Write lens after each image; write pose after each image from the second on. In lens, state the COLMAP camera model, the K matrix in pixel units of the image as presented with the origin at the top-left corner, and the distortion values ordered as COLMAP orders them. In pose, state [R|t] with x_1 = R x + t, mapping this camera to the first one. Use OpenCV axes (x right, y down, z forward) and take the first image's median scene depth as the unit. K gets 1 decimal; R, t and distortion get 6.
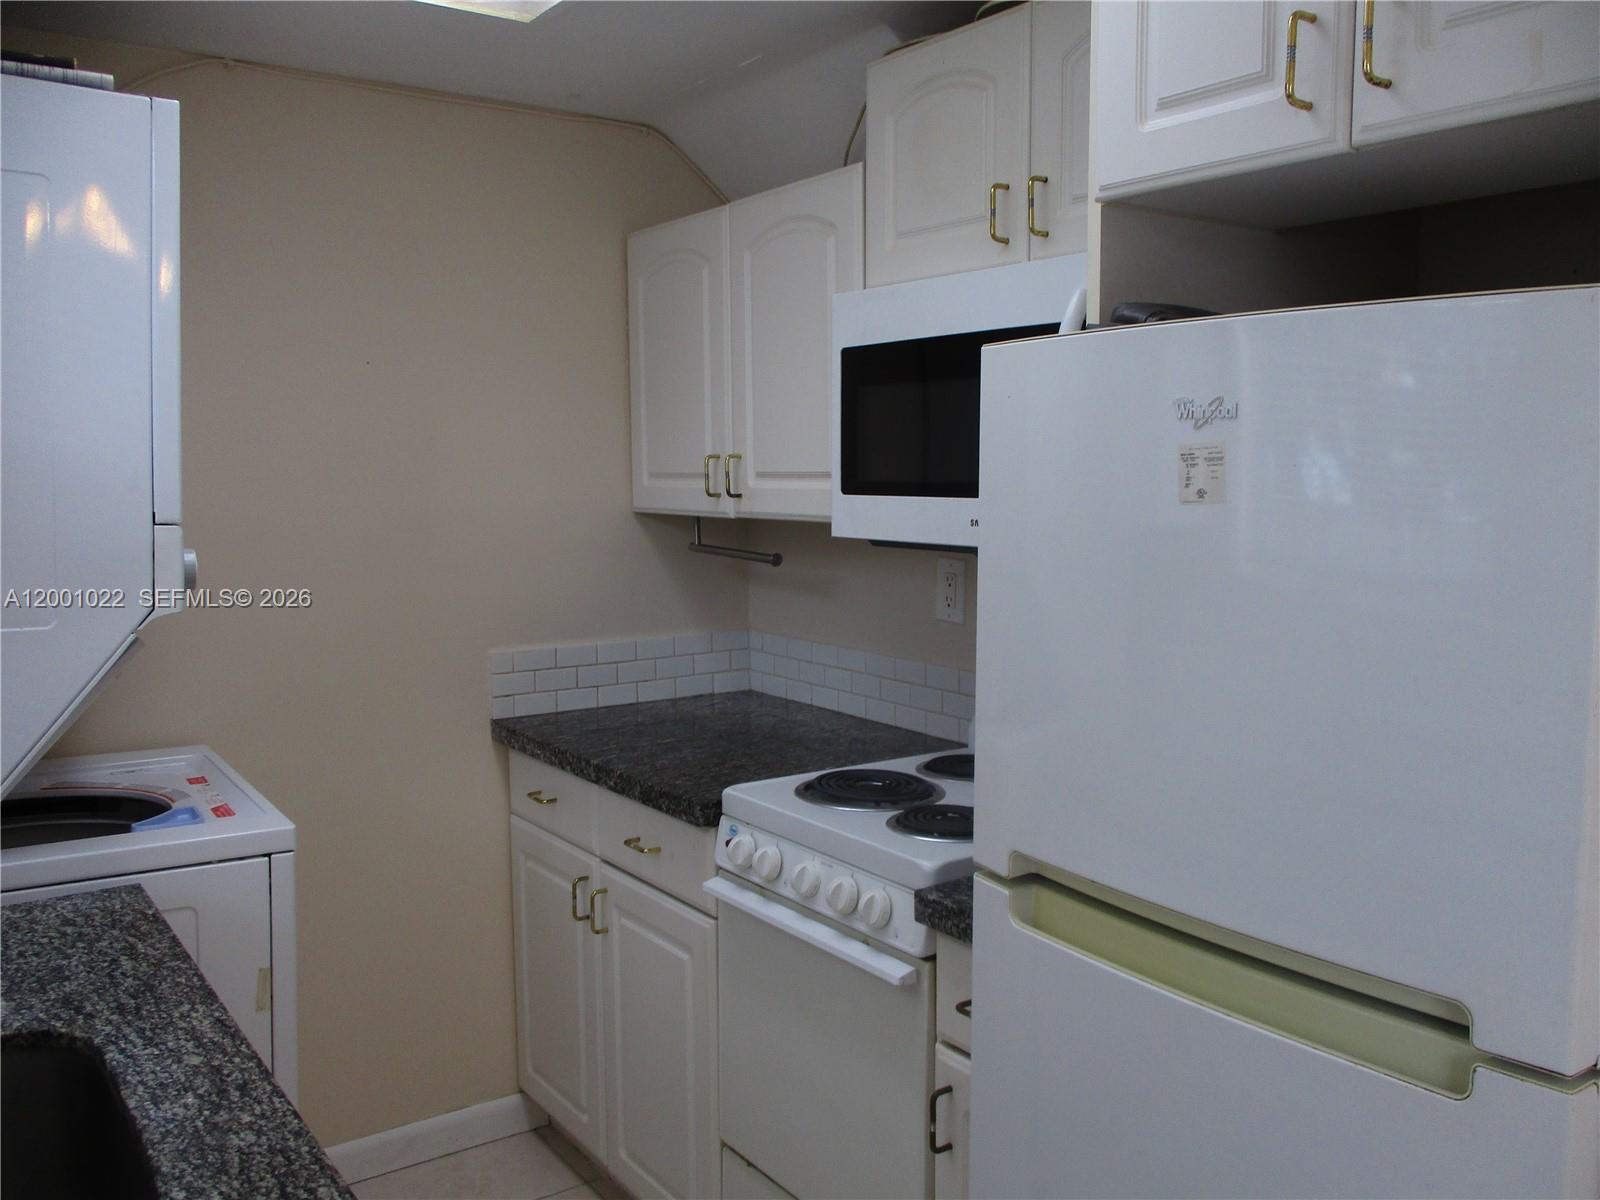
lens RADIAL K [[1344.8, 0, 797.0], [0, 1344.8, 572.8], [0, 0, 1]] dist [-0.020886, 0.014023]
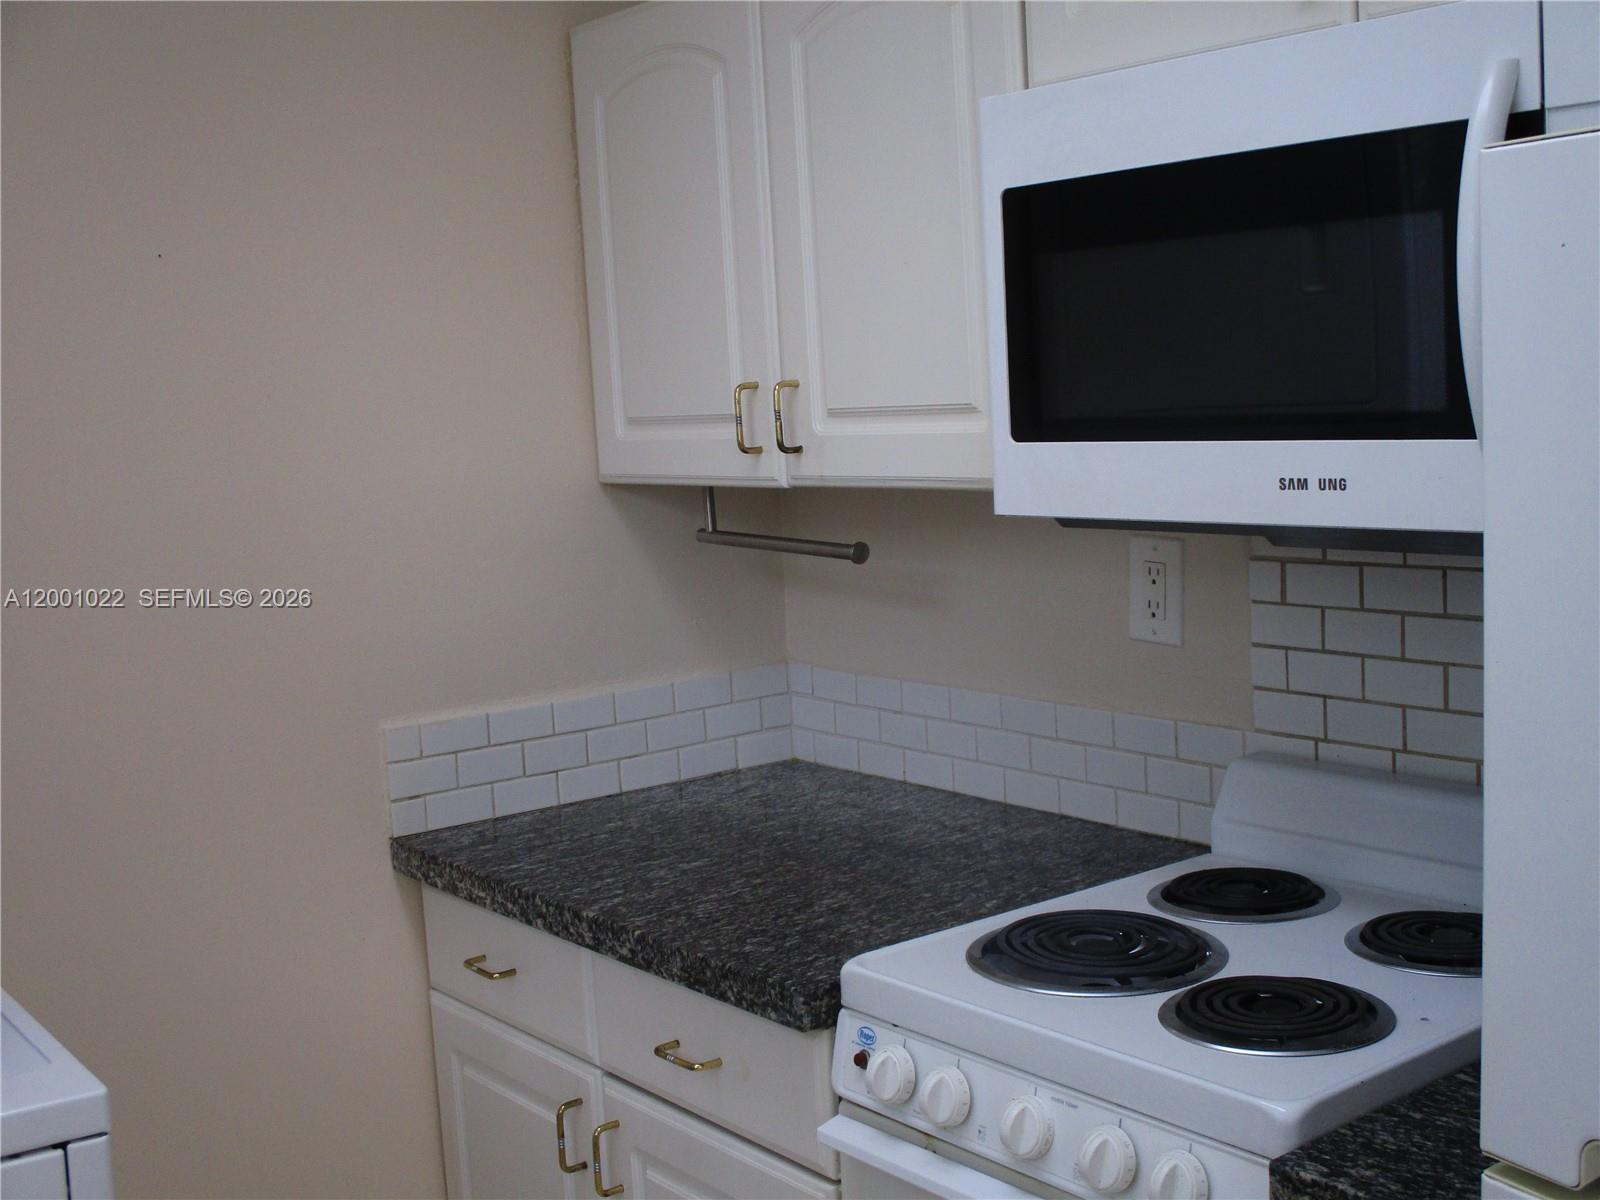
lens RADIAL K [[1849.2, 0, 797.9], [0, 1849.2, 562.6], [0, 0, 1]] dist [-0.091483, 0.019390]
pose [[0.997565, -0.048786, 0.049831, -0.100847], [0.048195, 0.998753, 0.013003, -0.020878], [-0.050403, -0.010570, 0.998673, 0.209255]]
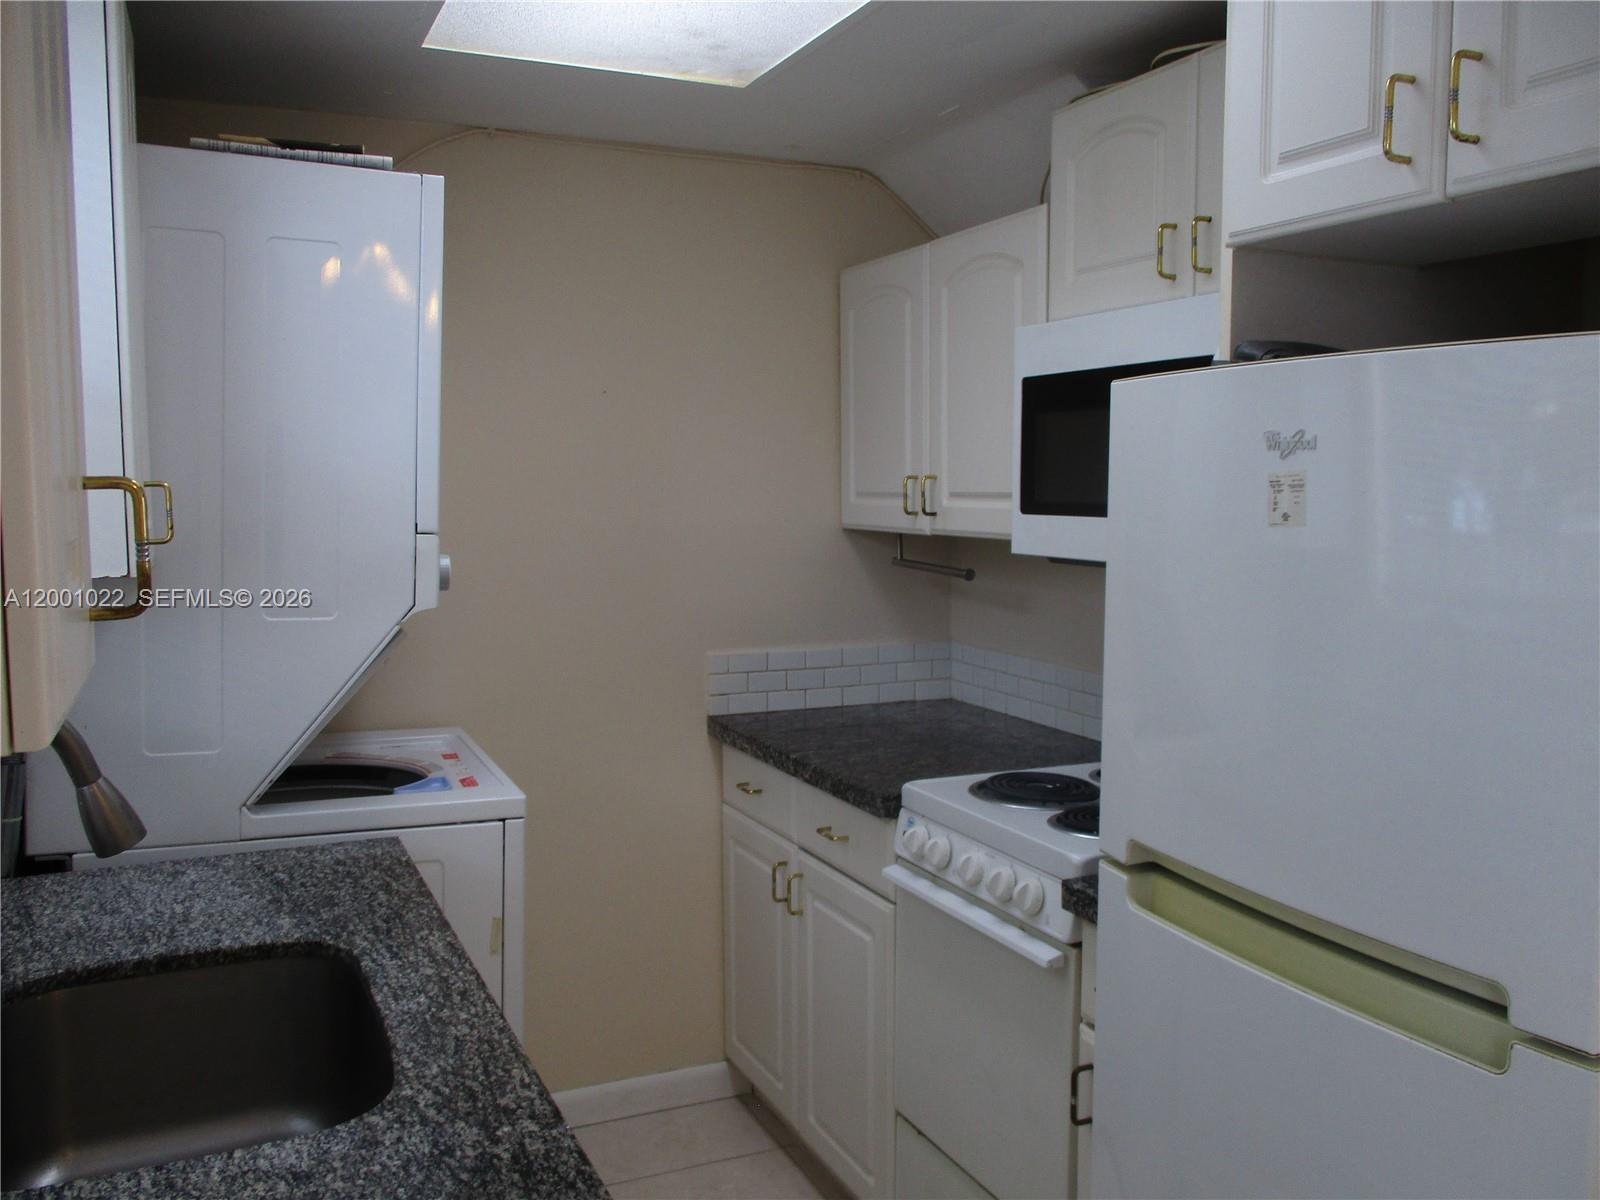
lens RADIAL K [[1344.8, 0, 797.0], [0, 1344.8, 572.8], [0, 0, 1]] dist [-0.020886, 0.014023]
pose [[0.982505, 0.018156, -0.185352, 0.057170], [-0.020538, 0.999729, -0.010941, 0.003838], [0.185103, 0.014556, 0.982611, -0.083138]]
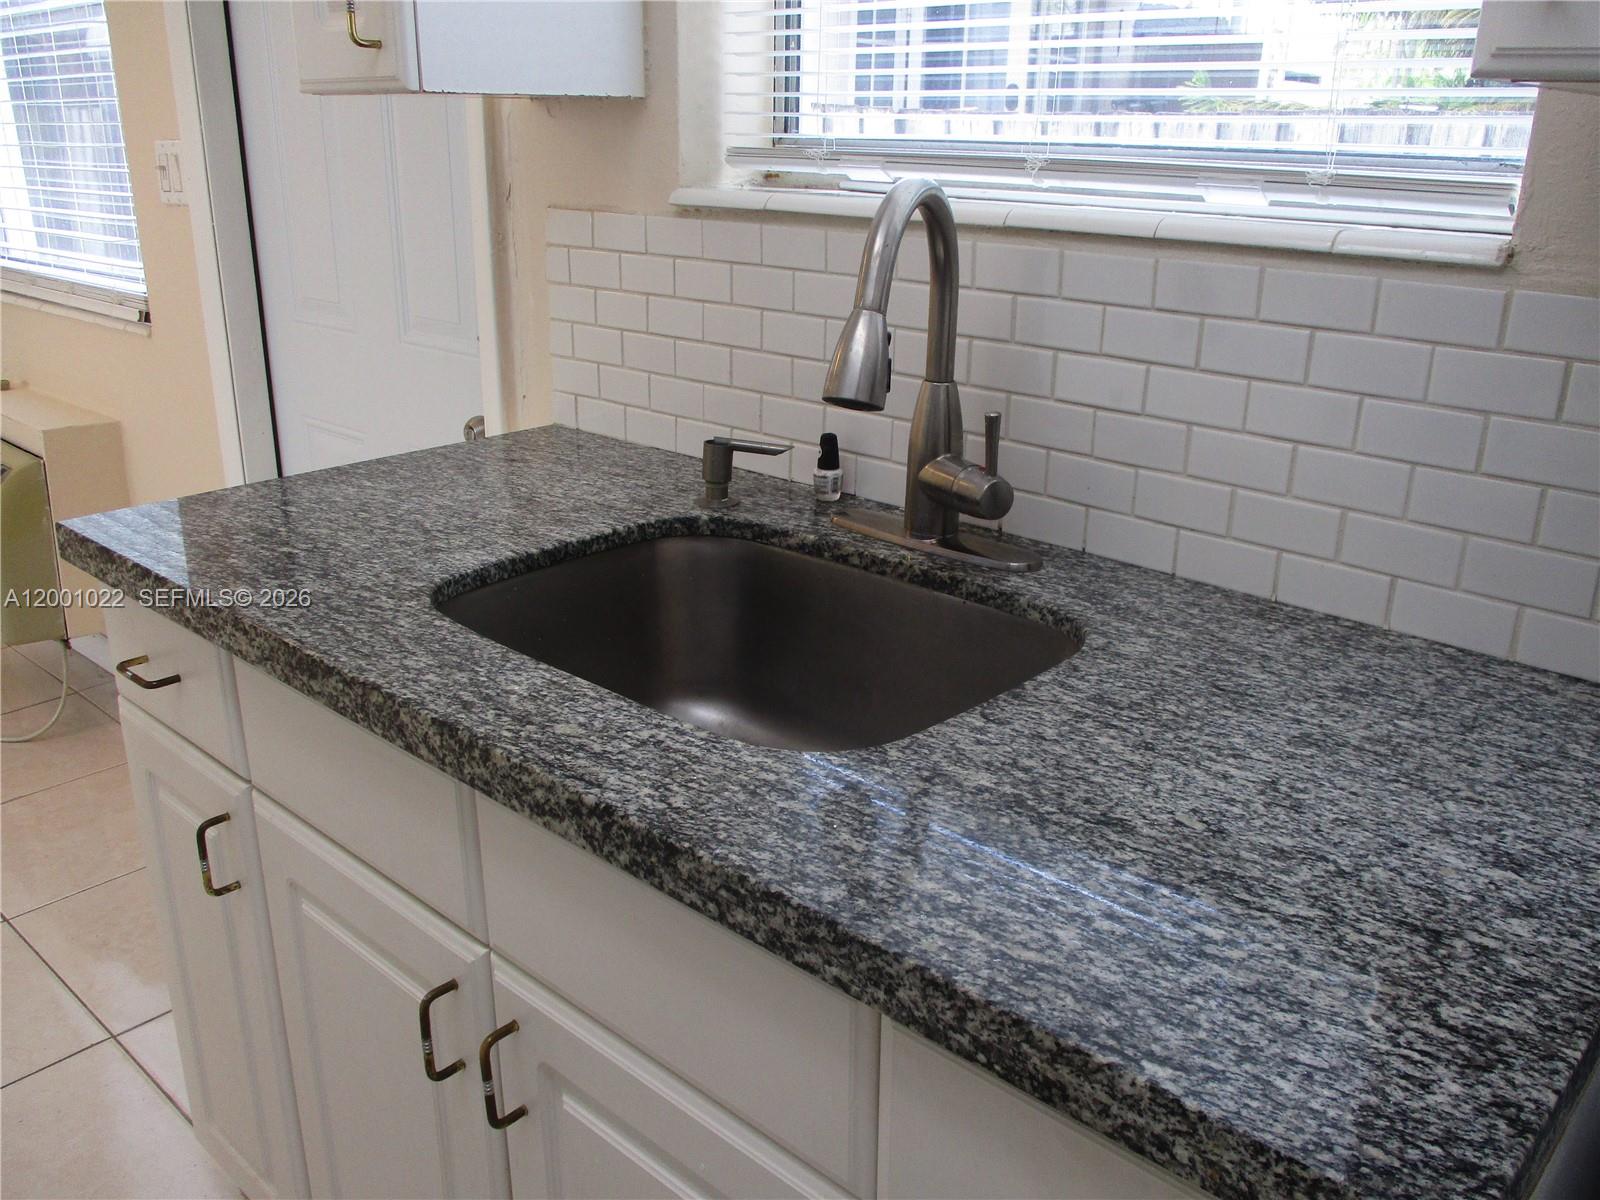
lens RADIAL K [[1338.7, 0, 800.0], [0, 1338.7, 600.0], [0, 0, 1]] dist [0.001879, -0.155050]
pose [[-0.976580, 0.070724, -0.203201, -0.244455], [-0.021325, 0.907964, 0.418505, -0.008048], [0.214097, 0.413037, -0.885191, 0.937010]]
